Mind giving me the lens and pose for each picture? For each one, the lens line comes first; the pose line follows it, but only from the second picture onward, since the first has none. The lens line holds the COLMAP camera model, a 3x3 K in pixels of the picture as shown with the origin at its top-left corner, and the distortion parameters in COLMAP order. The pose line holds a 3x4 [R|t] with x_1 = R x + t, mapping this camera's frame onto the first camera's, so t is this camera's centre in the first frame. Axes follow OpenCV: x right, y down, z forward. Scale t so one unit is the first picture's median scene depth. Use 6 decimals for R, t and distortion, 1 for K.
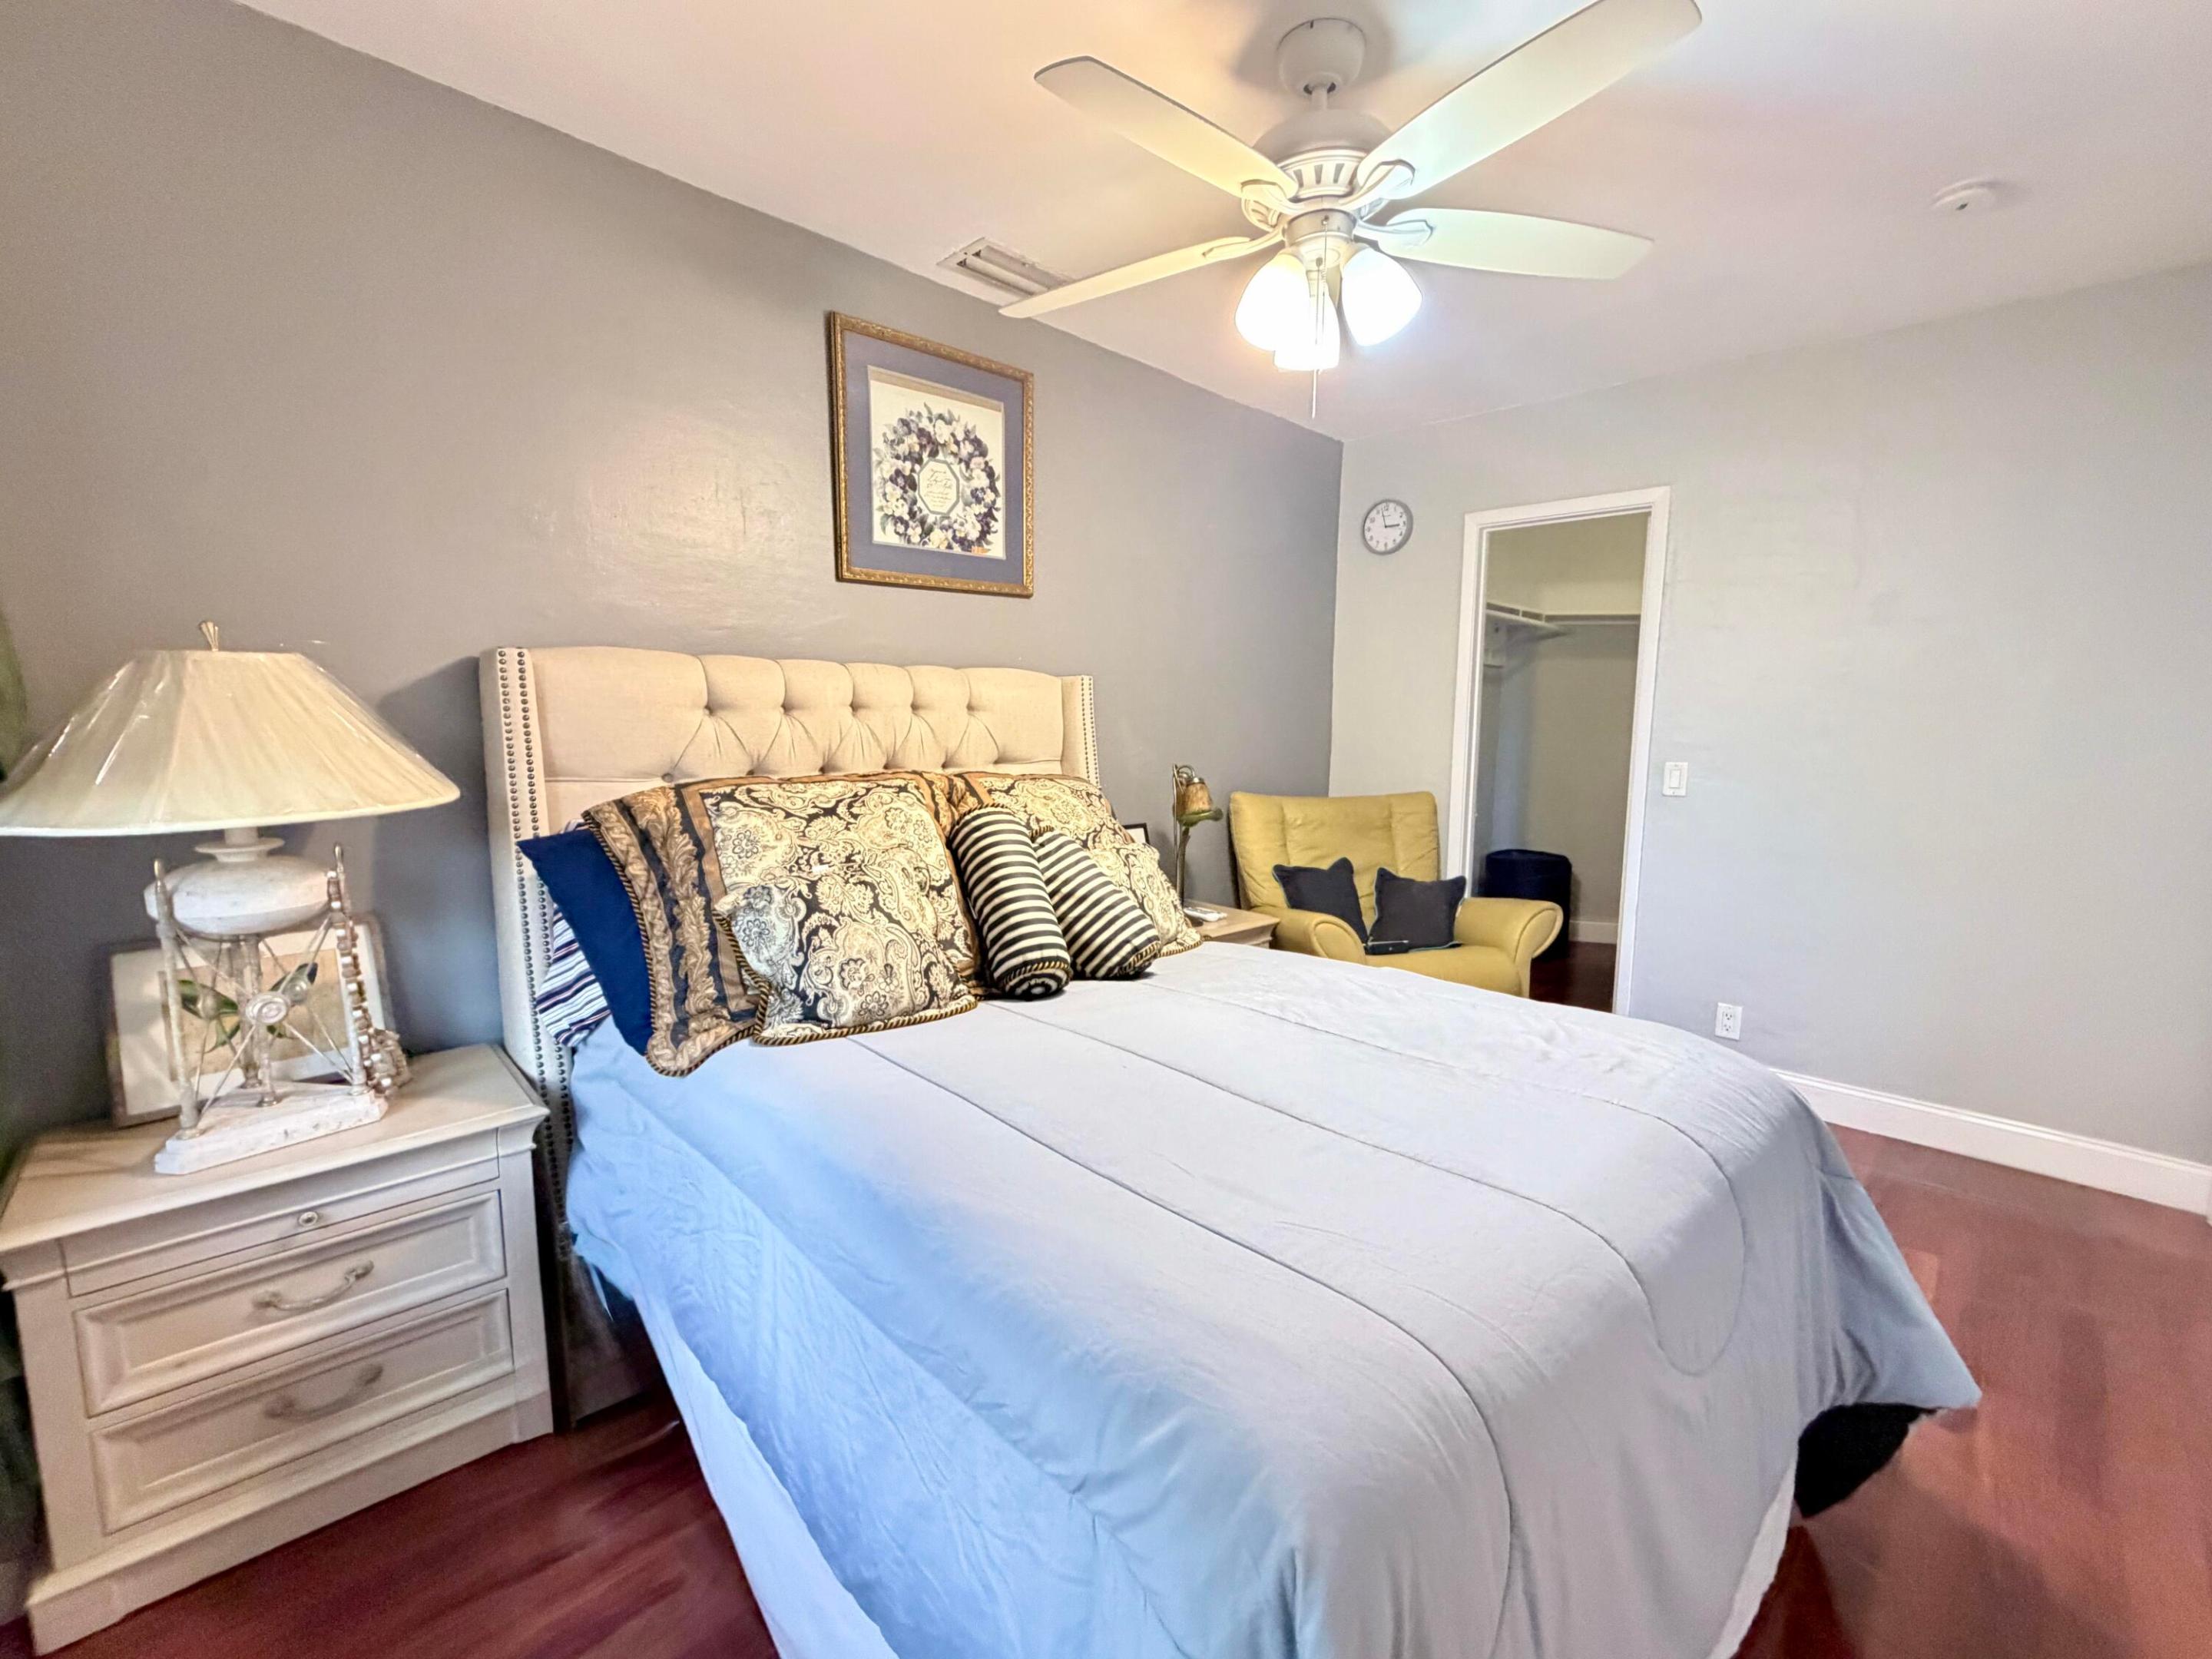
lens RADIAL K [[977.4, 0, 1106.0], [0, 977.4, 829.5], [0, 0, 1]] dist [-0.002030, 0.000313]
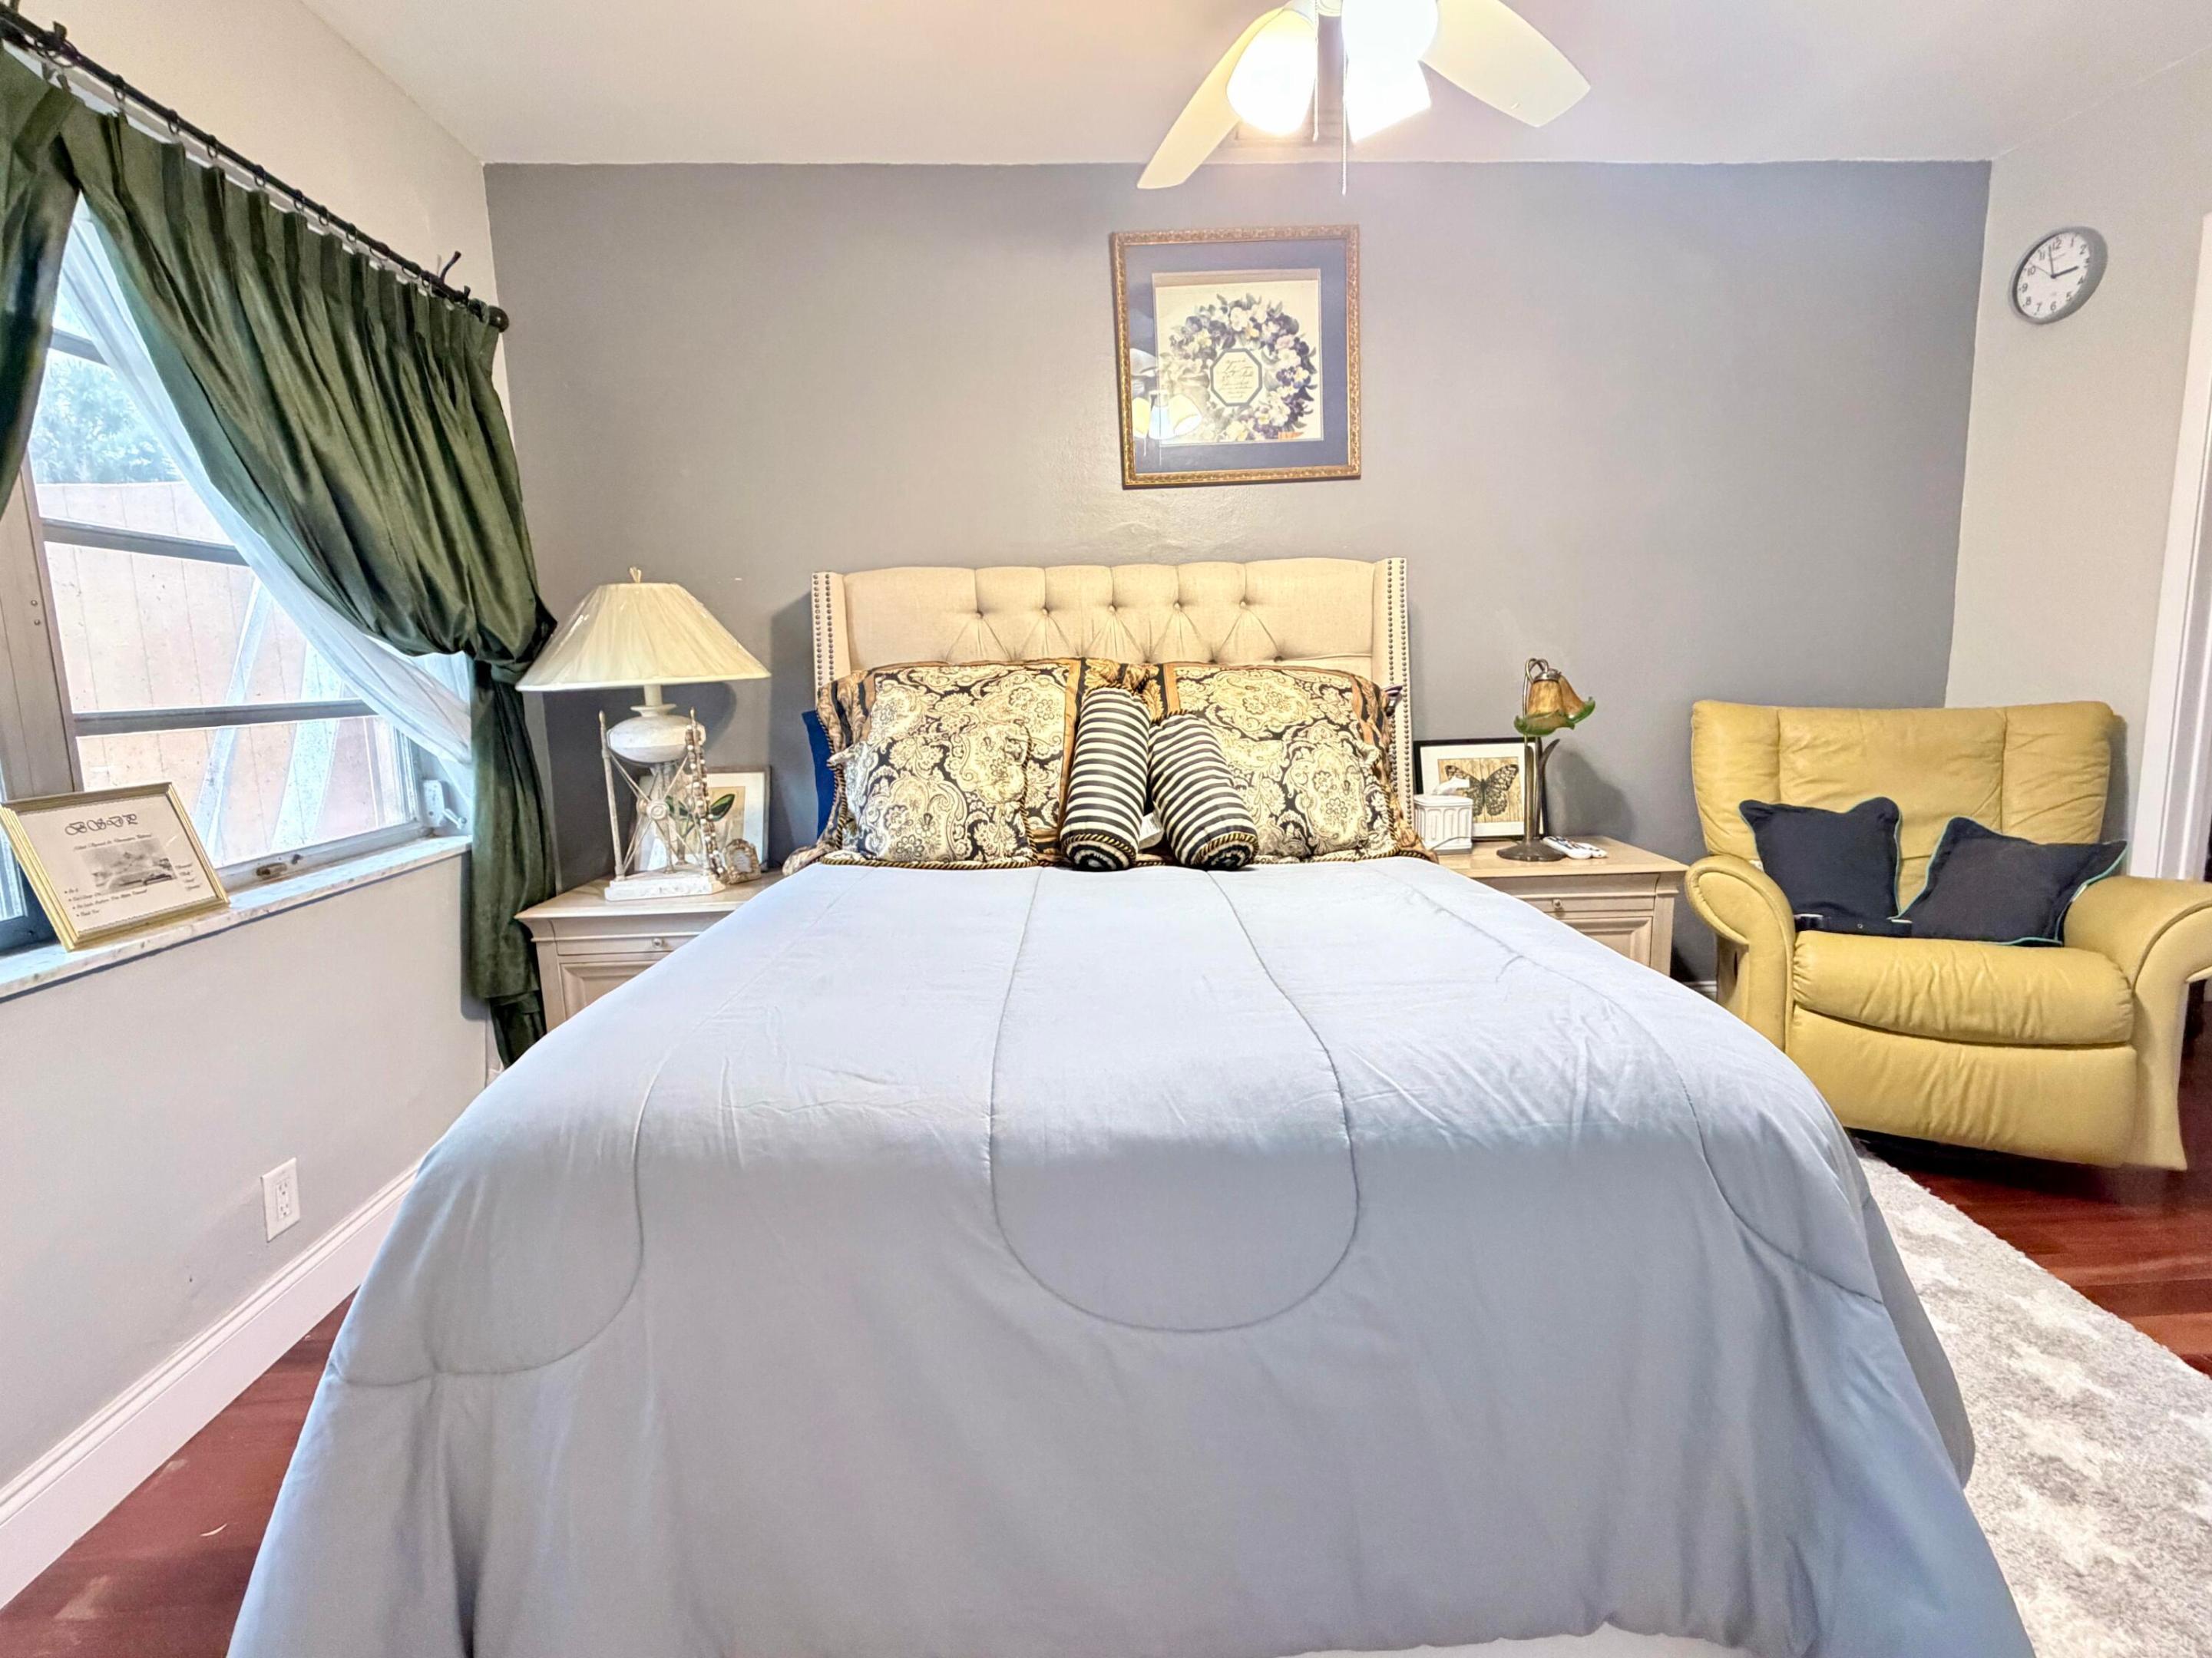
lens RADIAL K [[1017.3, 0, 1095.4], [0, 1017.3, 812.0], [0, 0, 1]] dist [-0.002396, 0.000231]
pose [[0.725021, 0.066136, -0.685544, 0.463883], [-0.046803, 0.997809, 0.046763, 0.044052], [0.687135, -0.001819, 0.726527, 0.165304]]
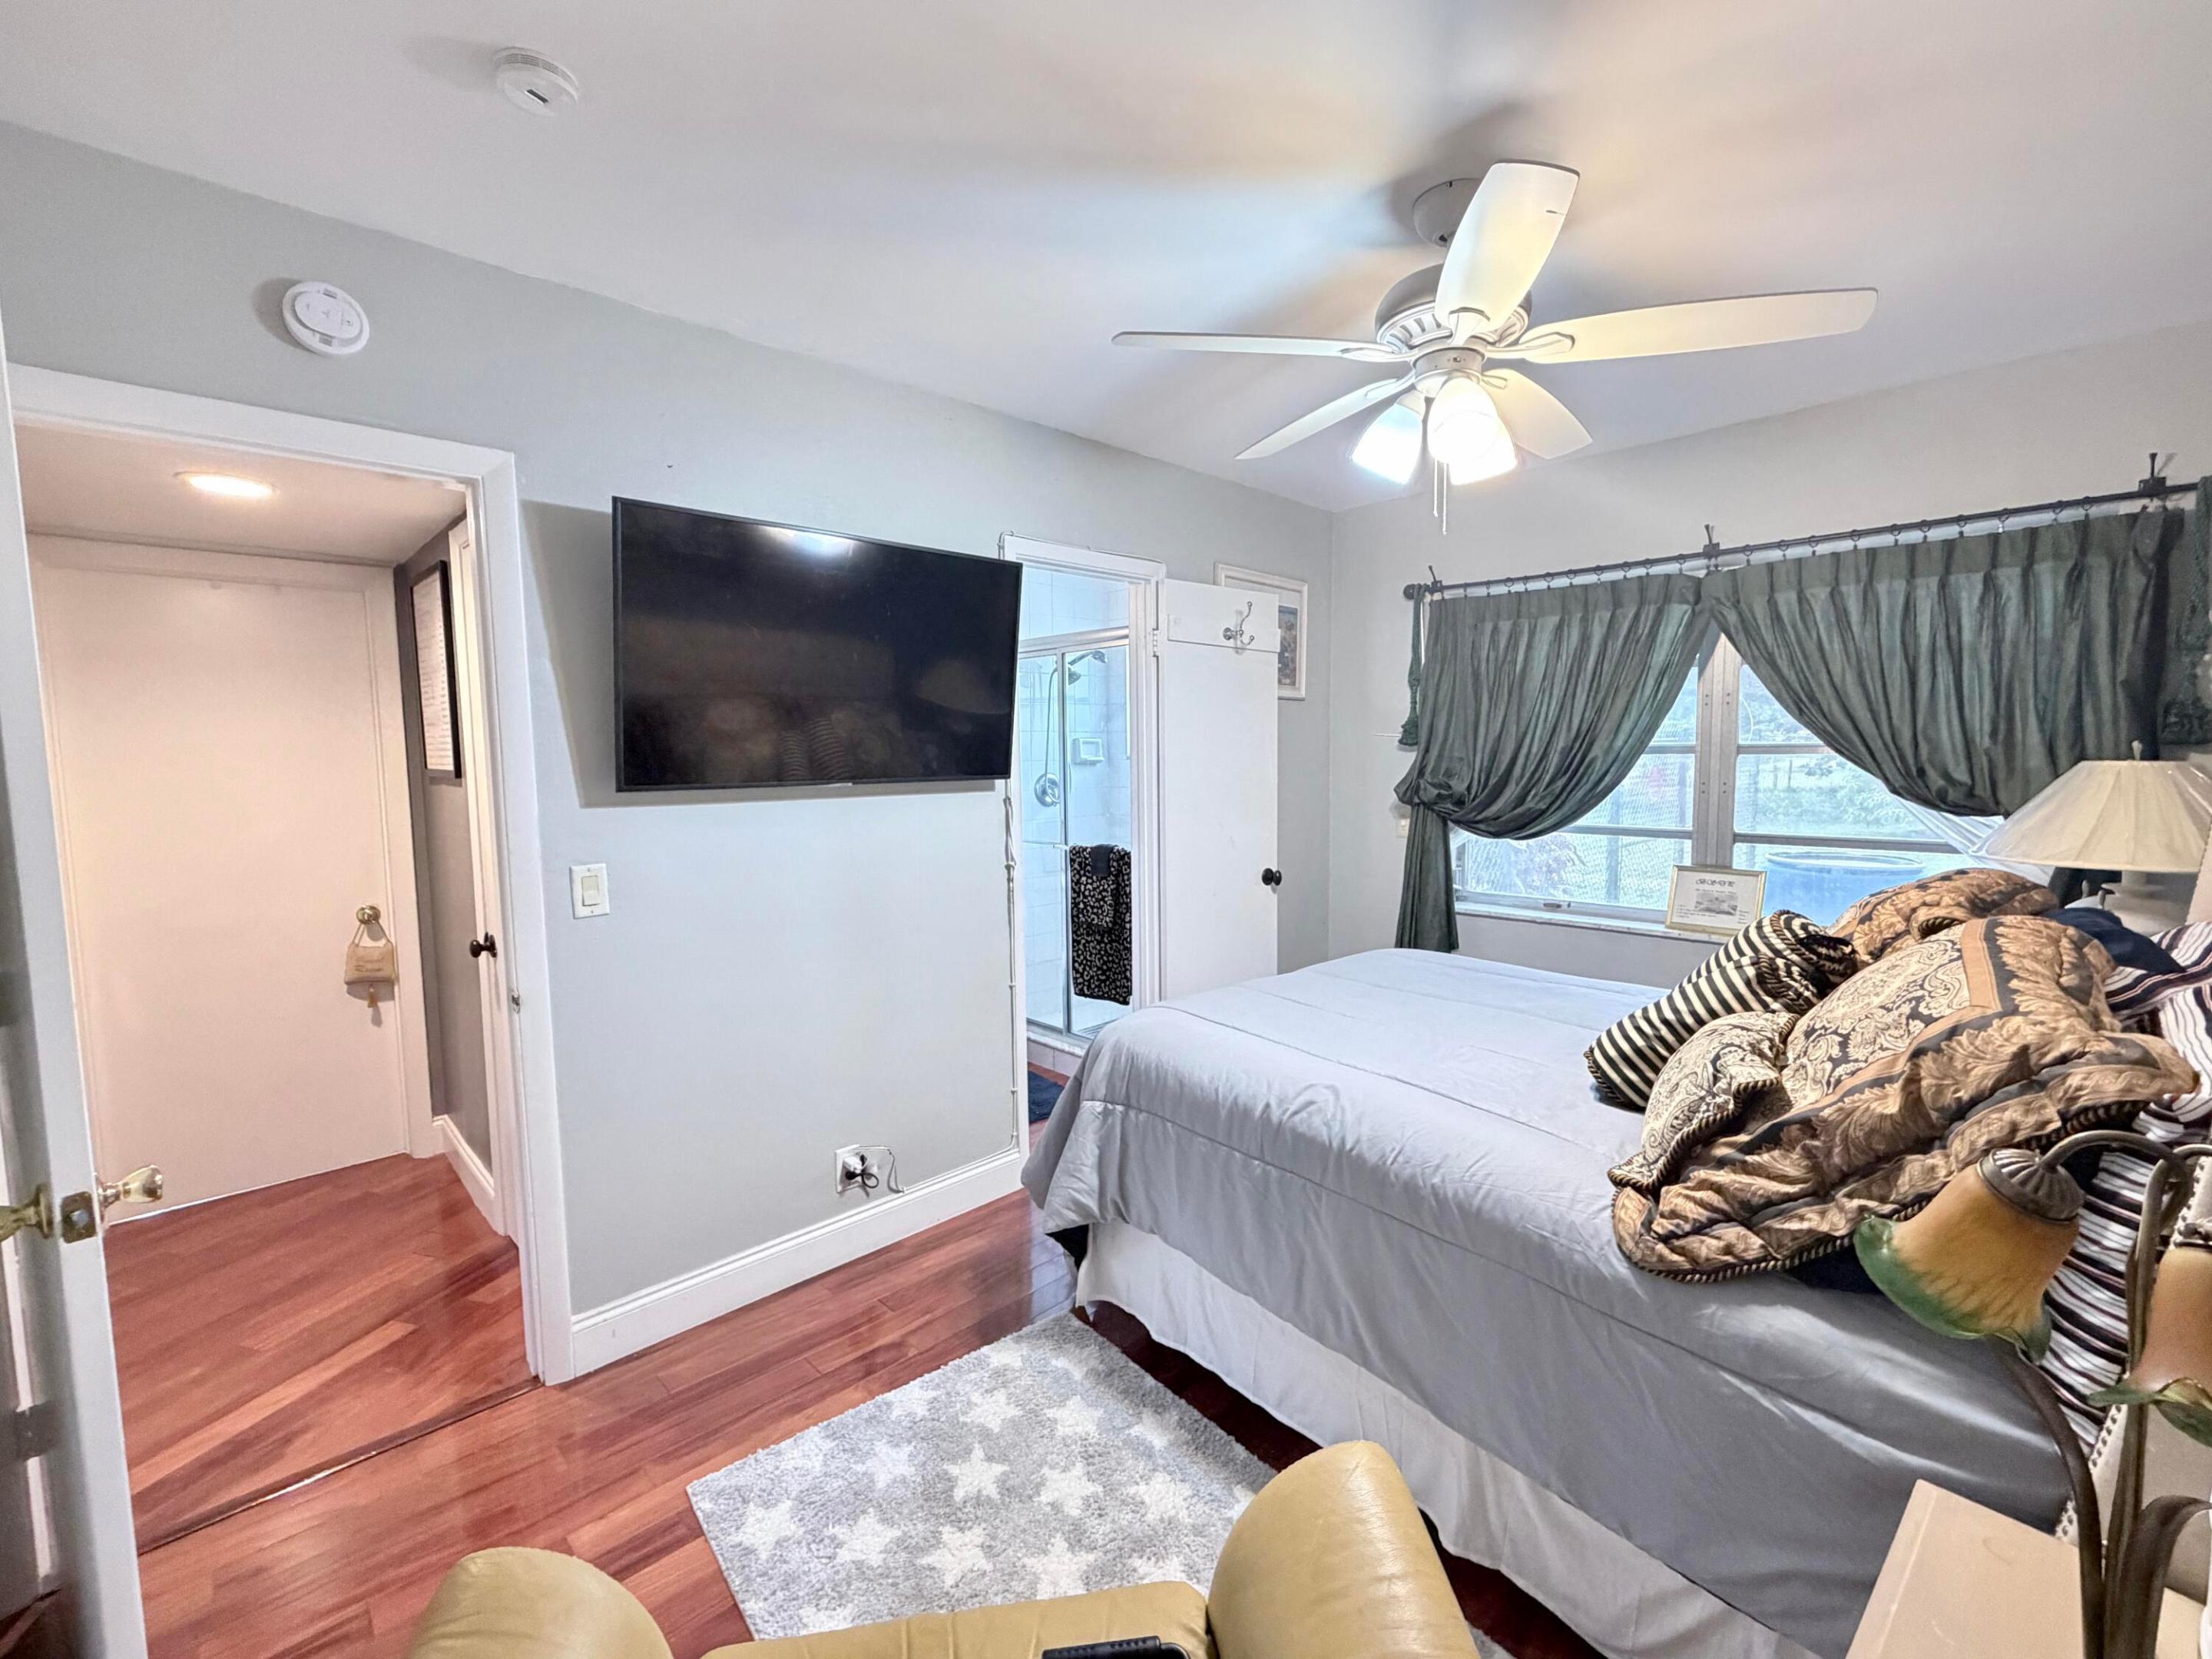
lens RADIAL K [[921.4, 0, 1102.4], [0, 921.4, 839.6], [0, 0, 1]] dist [-0.029265, -0.000077]
pose [[-0.999736, -0.010384, 0.020475, 0.388276], [-0.005753, 0.976720, 0.214442, -0.198365], [-0.022226, 0.214268, -0.976522, 1.372496]]
